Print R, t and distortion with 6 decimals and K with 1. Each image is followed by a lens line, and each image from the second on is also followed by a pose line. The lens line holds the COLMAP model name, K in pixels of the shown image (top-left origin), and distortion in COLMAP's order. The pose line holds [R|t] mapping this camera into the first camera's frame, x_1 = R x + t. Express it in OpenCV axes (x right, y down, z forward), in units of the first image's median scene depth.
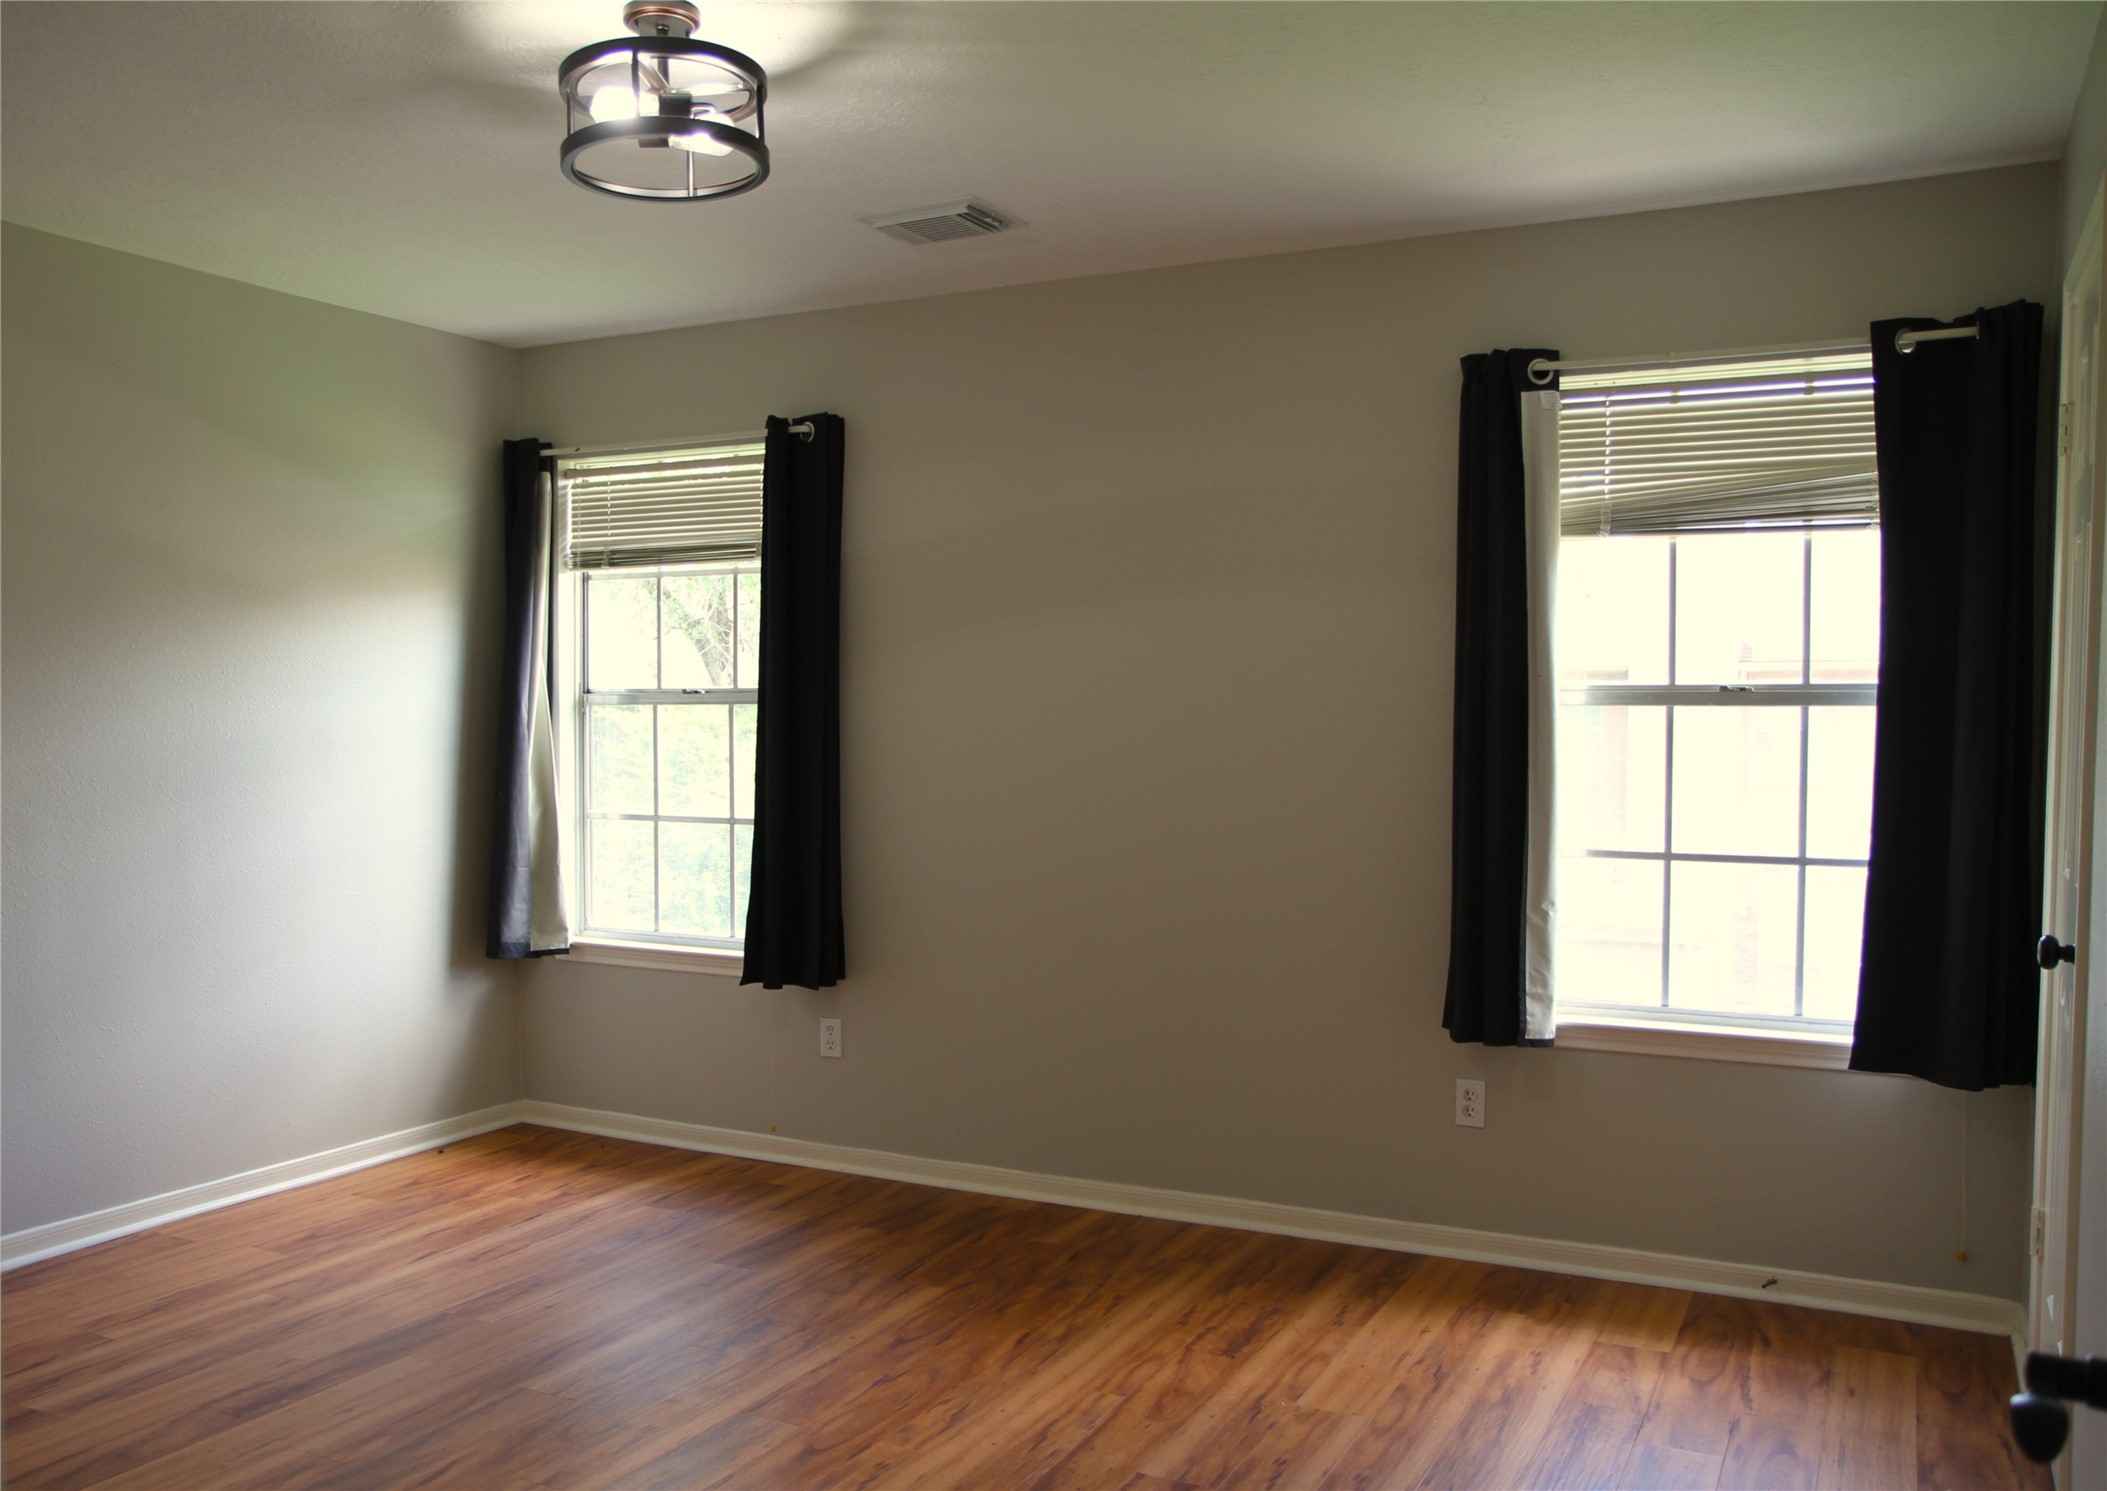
lens RADIAL K [[1721.5, 0, 1052.6], [0, 1721.5, 788.6], [0, 0, 1]] dist [-0.126072, 0.144186]
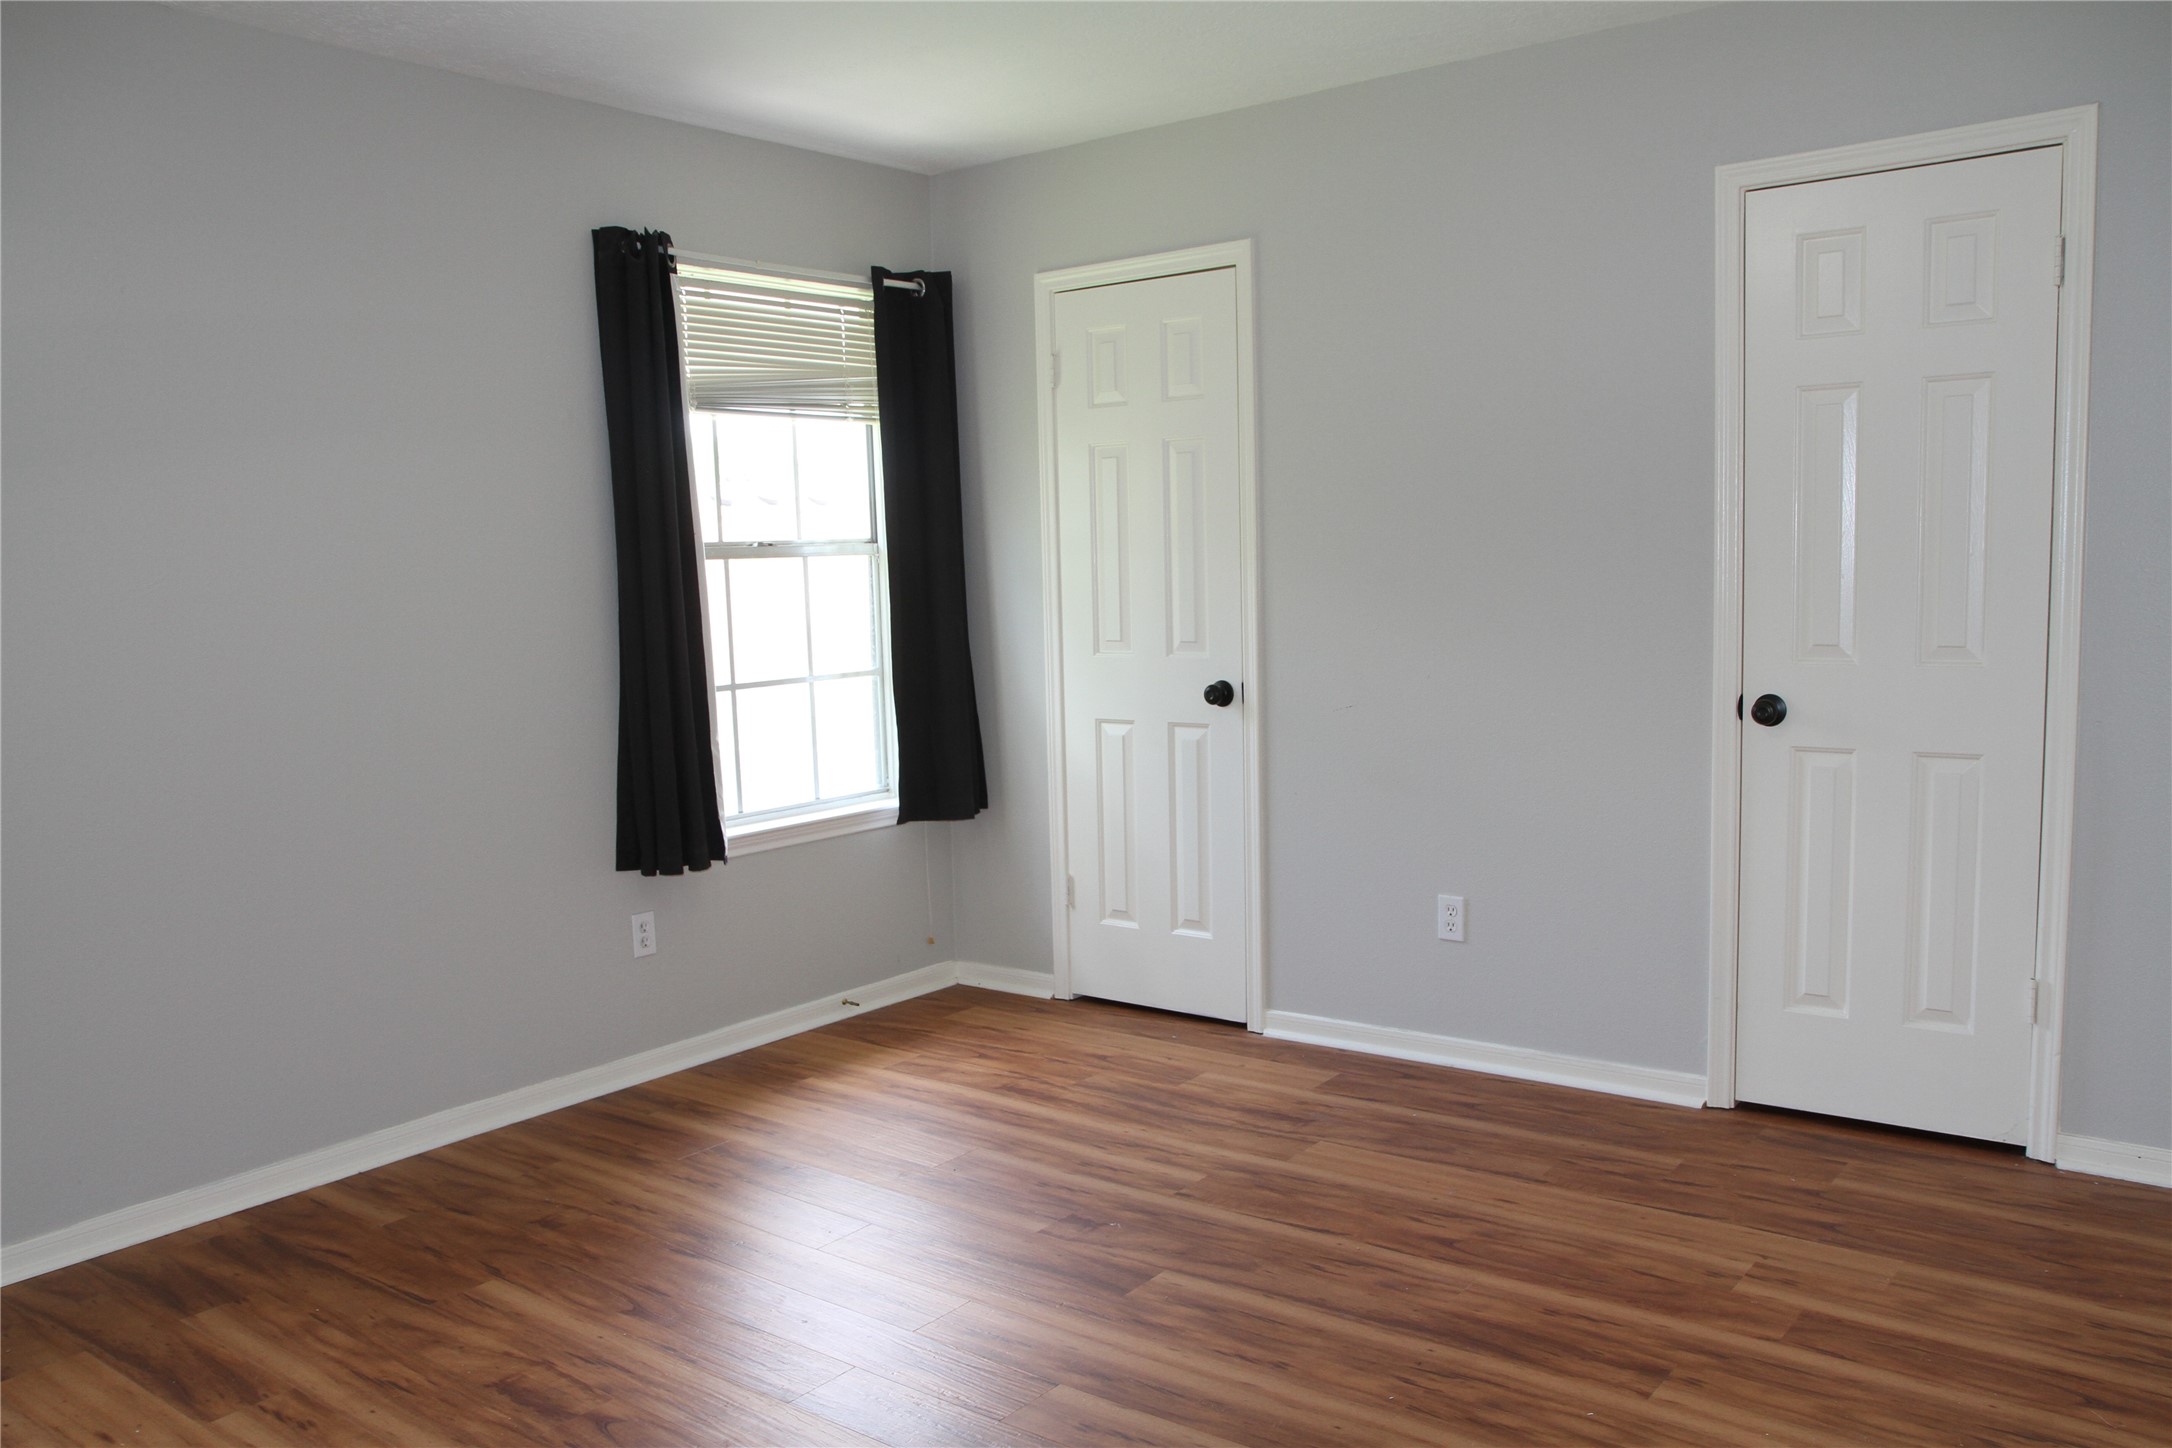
lens RADIAL K [[1712.1, 0, 1086.0], [0, 1712.1, 724.0], [0, 0, 1]] dist [-0.042945, 0.005344]
pose [[0.199027, -0.116345, 0.973063, -0.797817], [0.060106, 0.992508, 0.106376, -0.049387], [-0.978149, 0.037315, 0.204529, 0.543936]]
